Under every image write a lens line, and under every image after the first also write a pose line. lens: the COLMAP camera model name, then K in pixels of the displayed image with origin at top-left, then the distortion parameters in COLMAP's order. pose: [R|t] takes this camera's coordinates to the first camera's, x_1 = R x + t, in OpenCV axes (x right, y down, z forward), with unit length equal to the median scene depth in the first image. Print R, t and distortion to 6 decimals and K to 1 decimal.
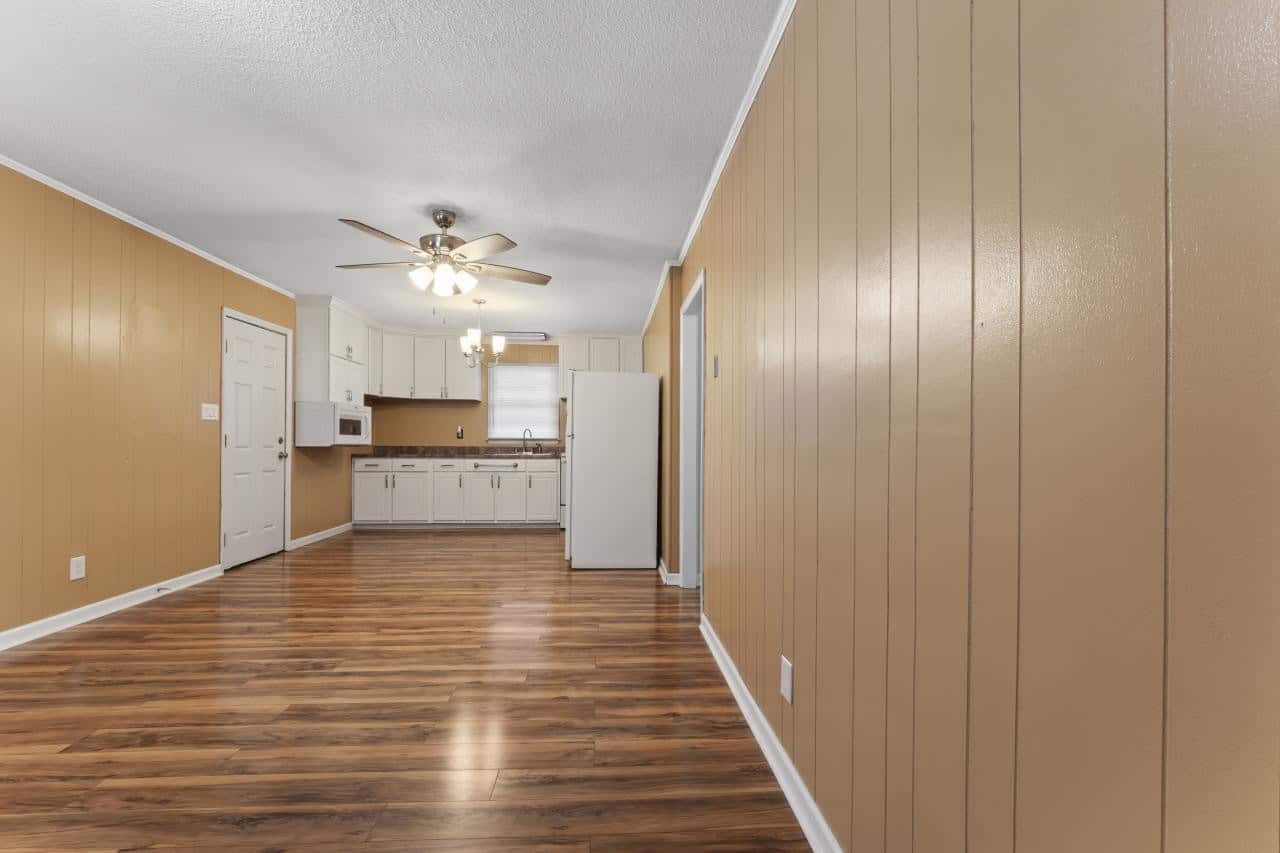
lens RADIAL K [[551.3, 0, 641.0], [0, 551.3, 435.7], [0, 0, 1]] dist [-0.003154, 0.000209]
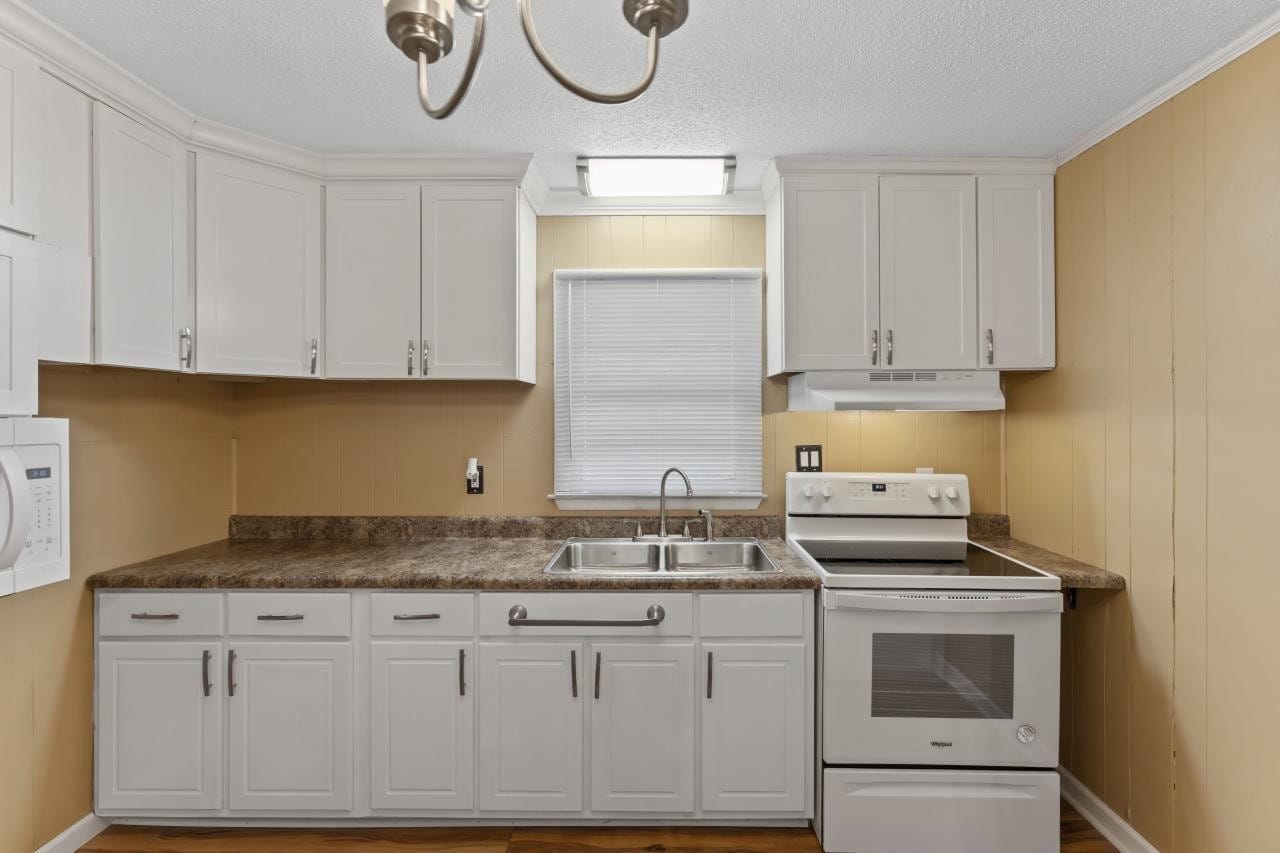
lens RADIAL K [[551.3, 0, 657.6], [0, 551.3, 419.6], [0, 0, 1]] dist [-0.003154, 0.000209]
pose [[0.997295, -0.008649, -0.072997, -0.223217], [0.008842, 0.999958, 0.002319, -0.048776], [0.072974, -0.002958, 0.997329, 0.784826]]
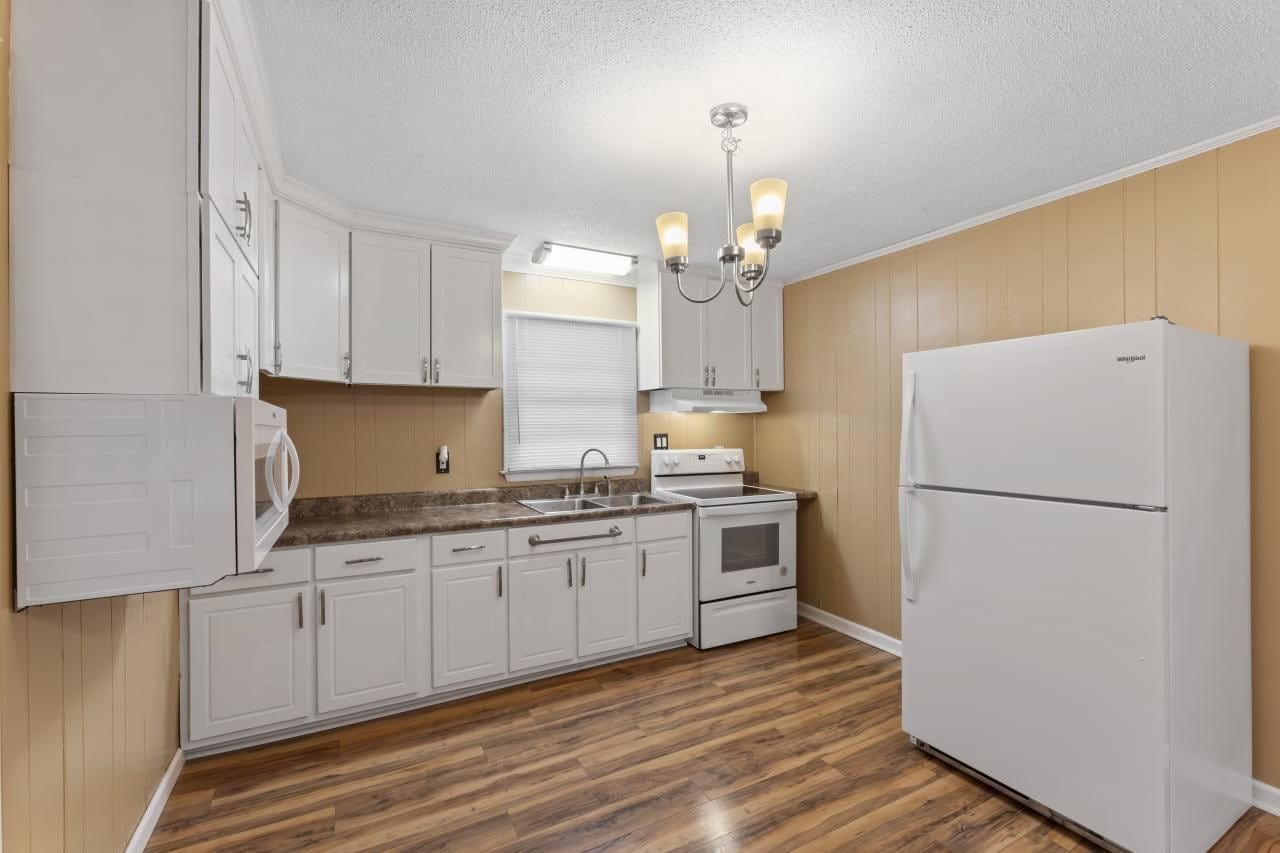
lens RADIAL K [[551.3, 0, 639.0], [0, 551.3, 425.6], [0, 0, 1]] dist [-0.003154, 0.000209]
pose [[0.911224, -0.013214, 0.411699, -0.432582], [0.012672, 0.999912, 0.004045, -0.040454], [-0.411716, 0.001531, 0.911311, 0.615302]]
